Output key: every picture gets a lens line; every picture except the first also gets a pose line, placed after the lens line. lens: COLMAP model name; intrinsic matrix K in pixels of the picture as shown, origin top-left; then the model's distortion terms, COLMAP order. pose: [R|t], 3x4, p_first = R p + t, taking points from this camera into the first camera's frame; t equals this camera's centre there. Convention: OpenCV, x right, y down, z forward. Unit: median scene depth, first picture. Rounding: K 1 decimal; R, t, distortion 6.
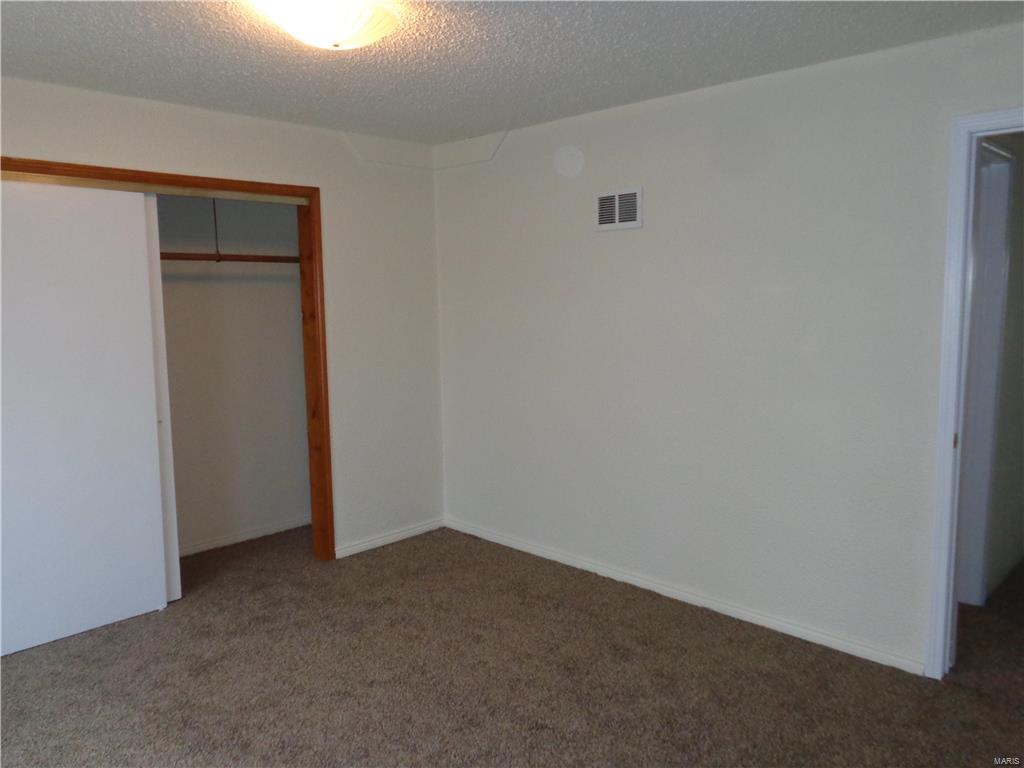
lens RADIAL K [[782.6, 0, 512.0], [0, 782.6, 384.0], [0, 0, 1]] dist [0.000292, 0.008322]
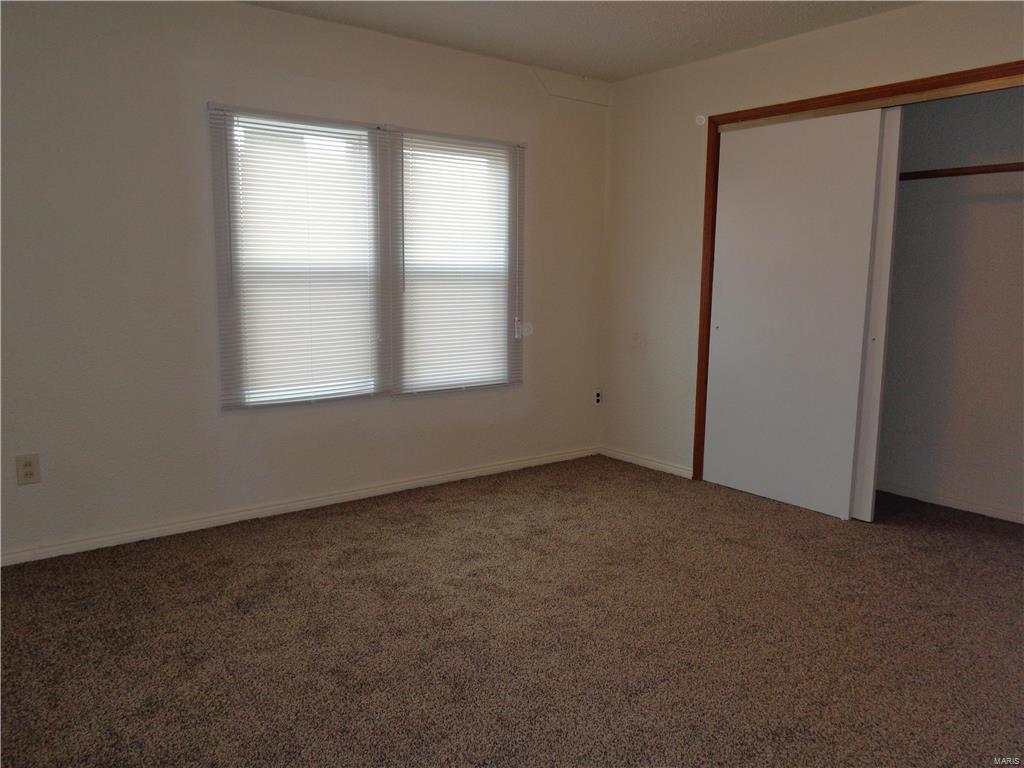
lens RADIAL K [[782.6, 0, 512.0], [0, 782.6, 384.0], [0, 0, 1]] dist [0.000292, 0.008322]
pose [[-0.151931, 0.153819, -0.976349, 0.625972], [-0.131399, 0.975905, 0.174196, -0.010347], [0.979618, 0.154757, -0.128058, 0.702674]]
